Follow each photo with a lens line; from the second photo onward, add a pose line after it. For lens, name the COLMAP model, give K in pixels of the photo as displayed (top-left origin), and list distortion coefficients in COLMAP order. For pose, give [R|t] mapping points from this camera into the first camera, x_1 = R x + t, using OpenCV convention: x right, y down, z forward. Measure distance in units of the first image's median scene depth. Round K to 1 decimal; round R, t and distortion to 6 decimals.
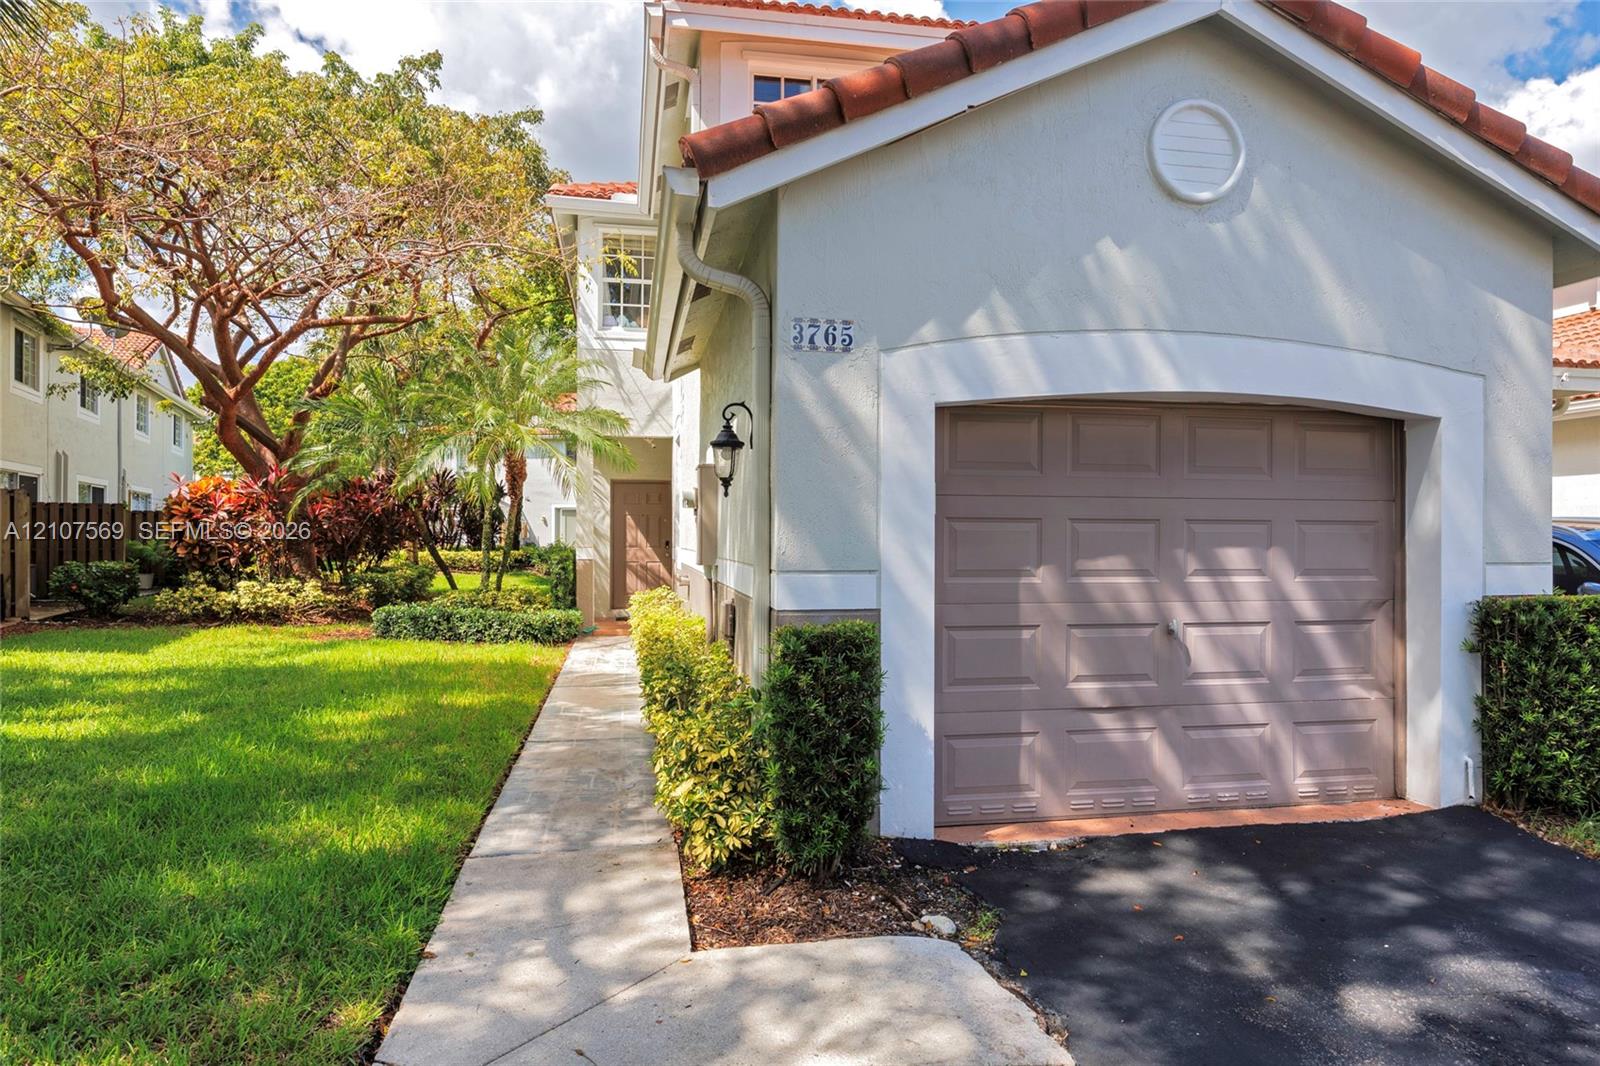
lens RADIAL K [[959.7, 0, 802.2], [0, 959.7, 530.7], [0, 0, 1]] dist [-0.010467, 0.000489]
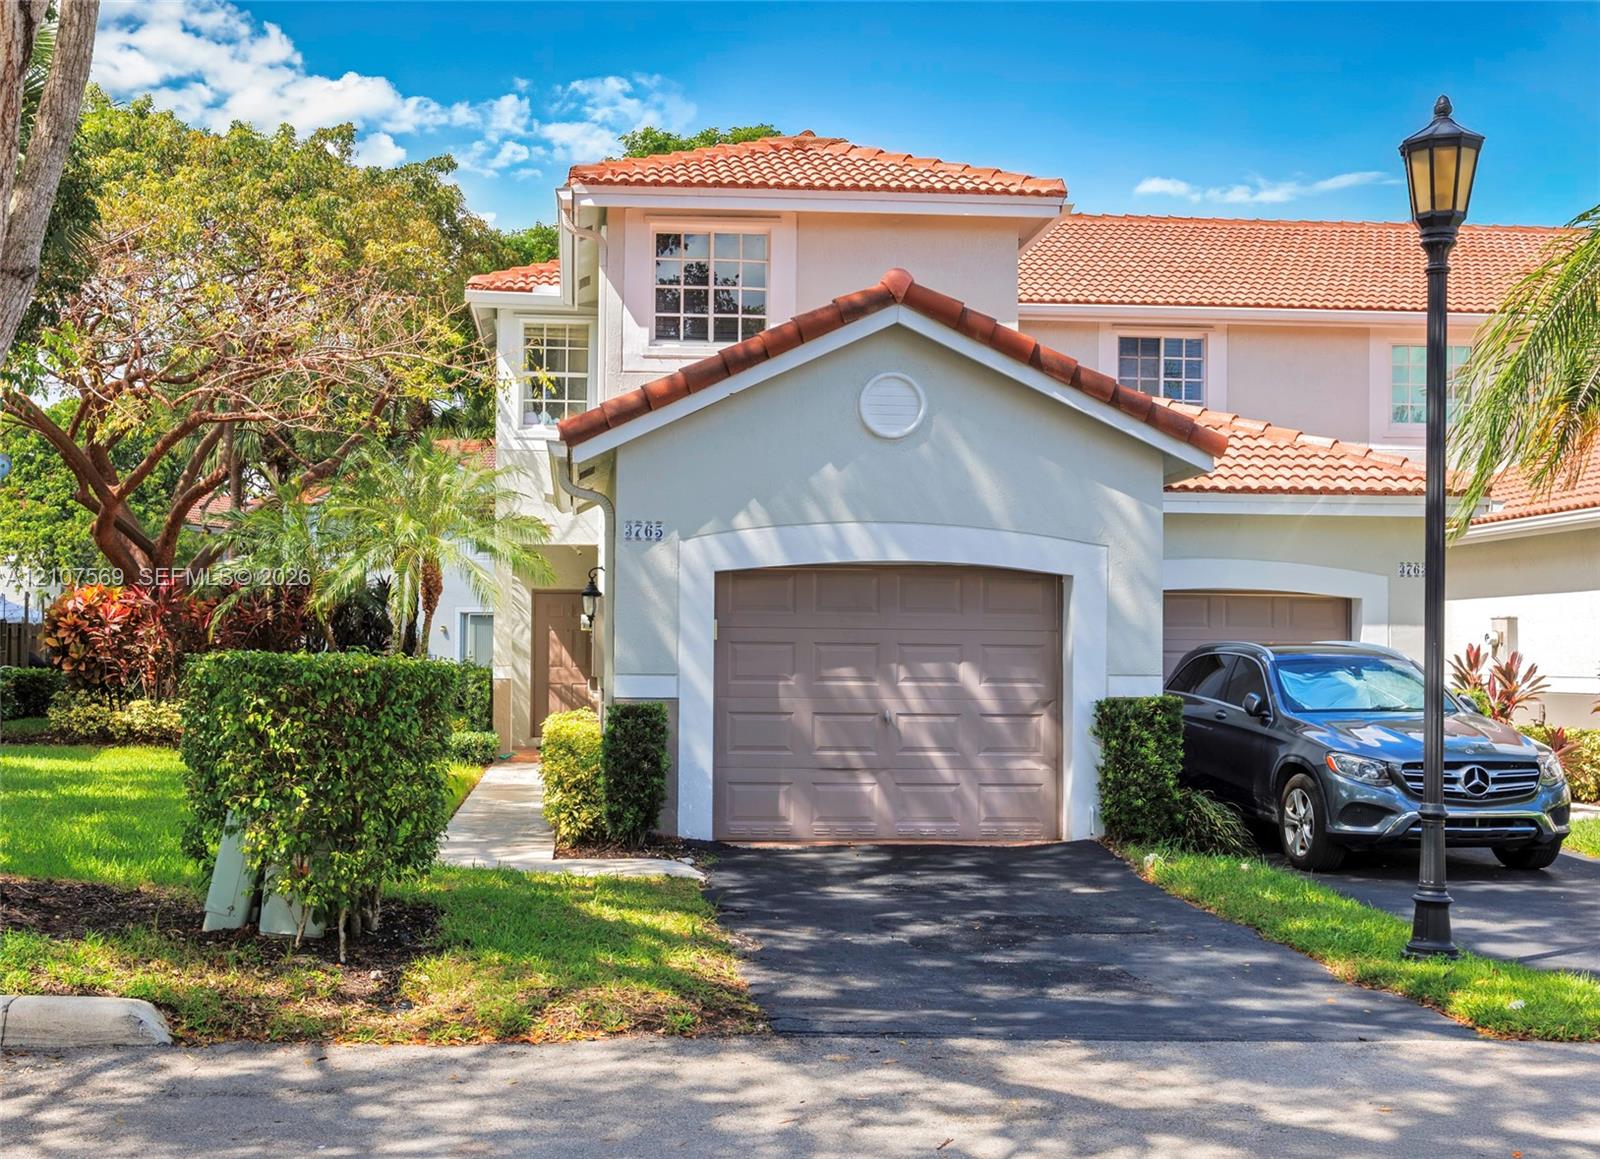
lens RADIAL K [[1695.1, 0, 660.6], [0, 1695.1, 621.4], [0, 0, 1]] dist [-0.086858, 0.000000]
pose [[0.991486, 0.003861, -0.130156, 0.378698], [-0.005857, 0.999871, -0.014959, -0.004583], [0.130081, 0.015594, 0.991381, -1.655402]]
